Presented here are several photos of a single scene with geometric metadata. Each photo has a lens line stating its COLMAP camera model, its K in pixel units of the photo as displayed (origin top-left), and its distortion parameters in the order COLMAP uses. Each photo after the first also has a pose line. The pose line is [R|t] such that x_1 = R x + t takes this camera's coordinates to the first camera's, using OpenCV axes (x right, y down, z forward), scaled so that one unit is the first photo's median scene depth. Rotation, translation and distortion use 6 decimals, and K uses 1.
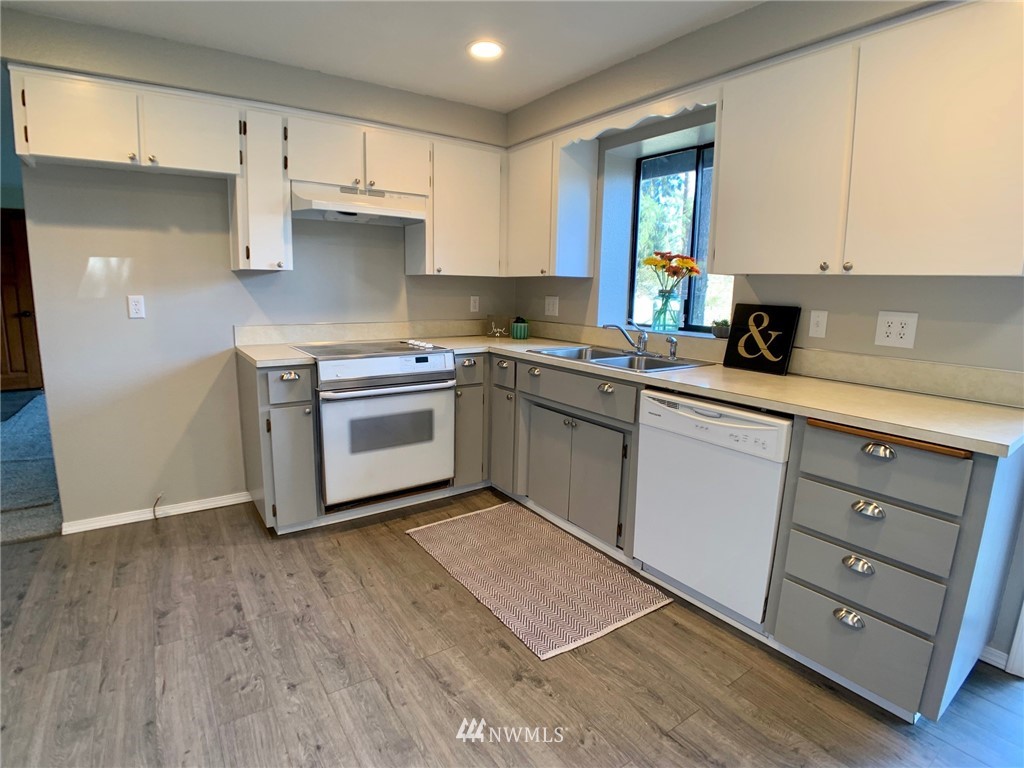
lens RADIAL K [[517.2, 0, 502.9], [0, 517.2, 381.4], [0, 0, 1]] dist [-0.067924, 0.001315]
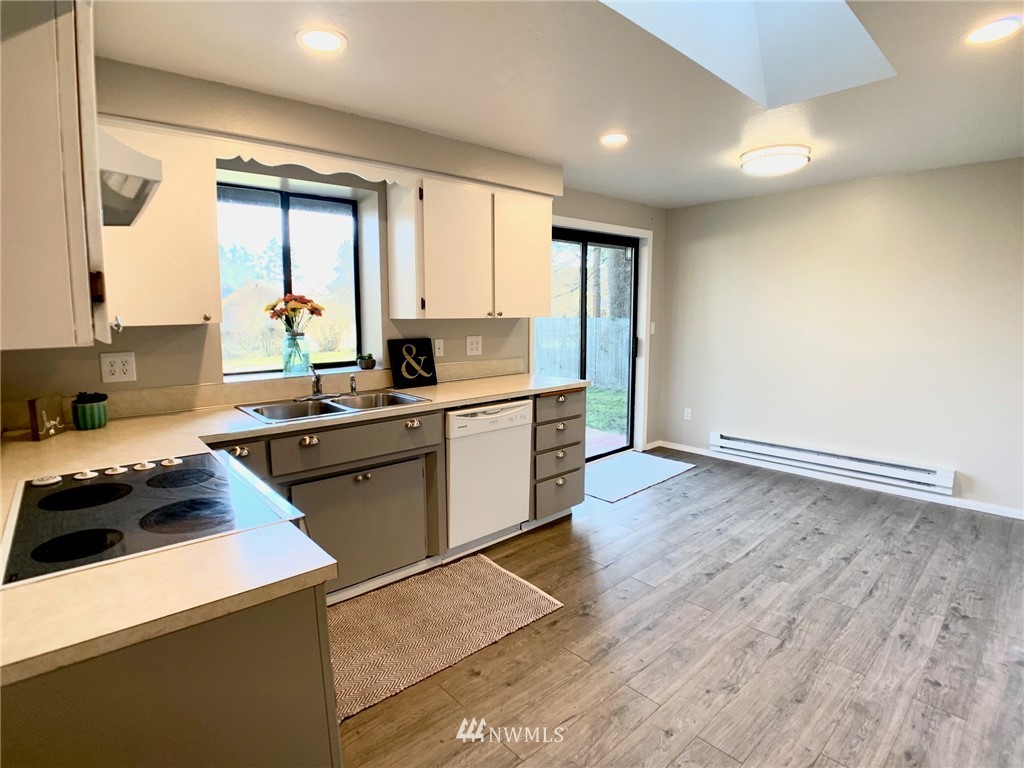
lens RADIAL K [[517.2, 0, 502.9], [0, 517.2, 381.4], [0, 0, 1]] dist [-0.067924, 0.001315]
pose [[-0.117712, -0.146433, 0.982192, -1.027558], [0.180095, 0.969519, 0.166128, -0.257435], [-0.976581, 0.196443, -0.087752, 1.027150]]
